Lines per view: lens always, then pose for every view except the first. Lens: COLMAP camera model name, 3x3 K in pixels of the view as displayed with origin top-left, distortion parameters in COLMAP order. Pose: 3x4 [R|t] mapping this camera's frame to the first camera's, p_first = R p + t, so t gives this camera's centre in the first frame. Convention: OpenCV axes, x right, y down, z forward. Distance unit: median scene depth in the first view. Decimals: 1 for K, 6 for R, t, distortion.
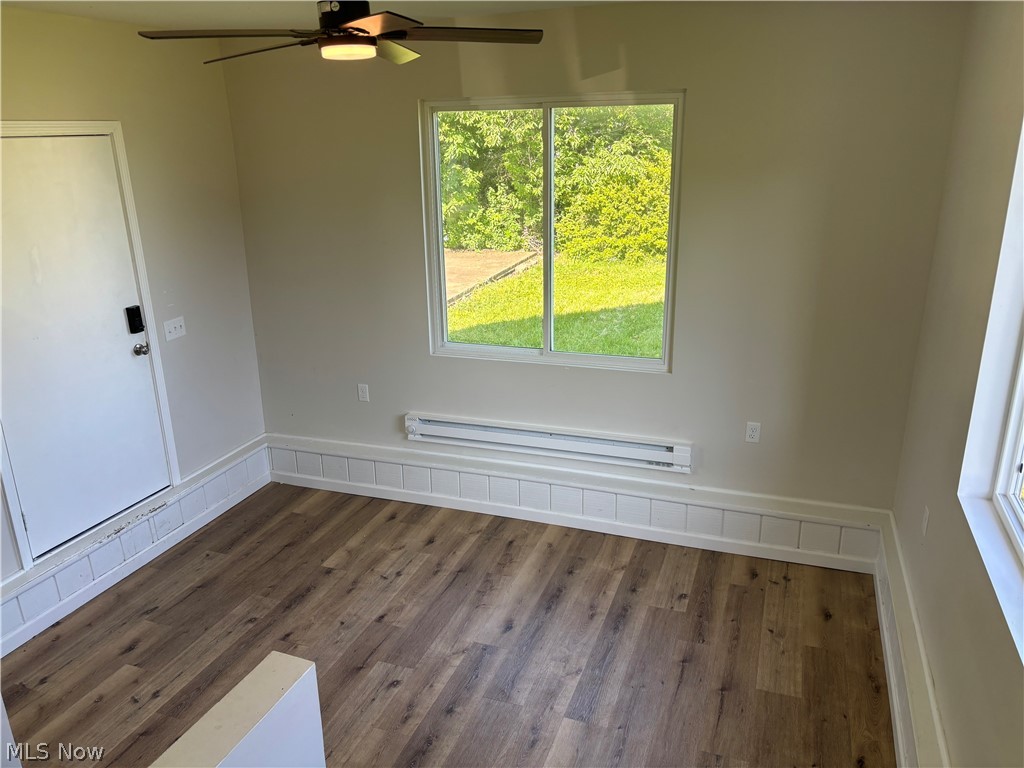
lens RADIAL K [[774.0, 0, 513.3], [0, 774.0, 380.1], [0, 0, 1]] dist [0.021619, -0.011734]
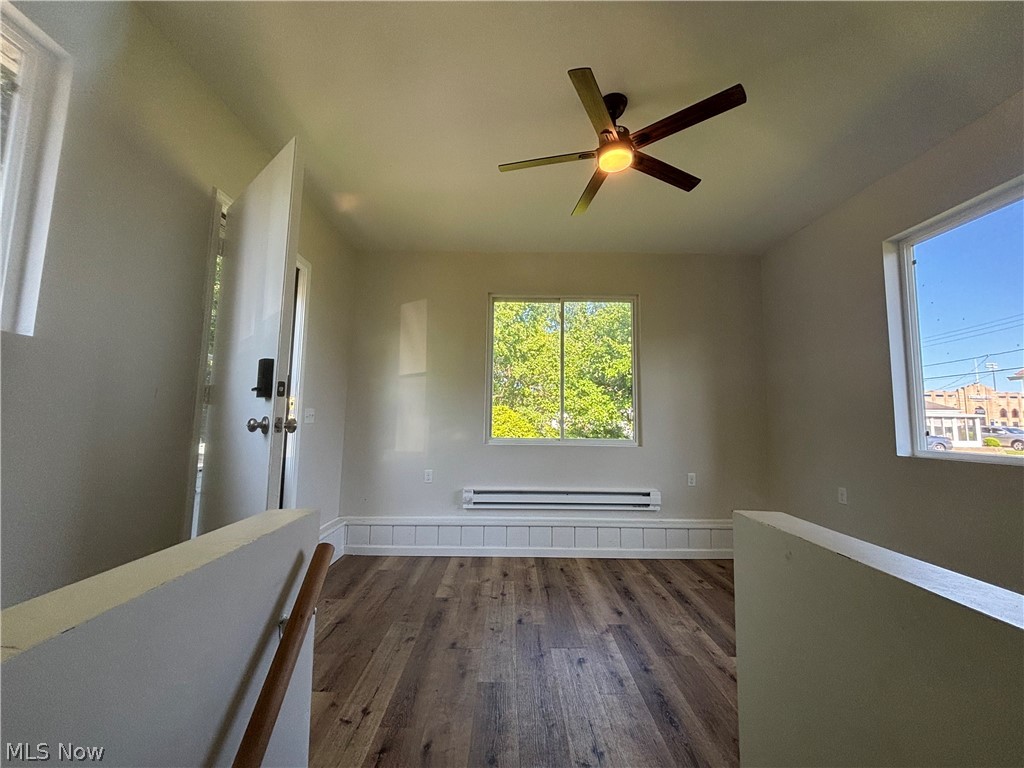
lens RADIAL K [[416.1, 0, 513.9], [0, 416.1, 386.2], [0, 0, 1]] dist [-0.000669, -0.000015]
pose [[0.932801, 0.065083, 0.354466, -0.377995], [0.080735, 0.920824, -0.381531, 0.191640], [-0.351232, 0.384510, 0.853691, 0.283040]]
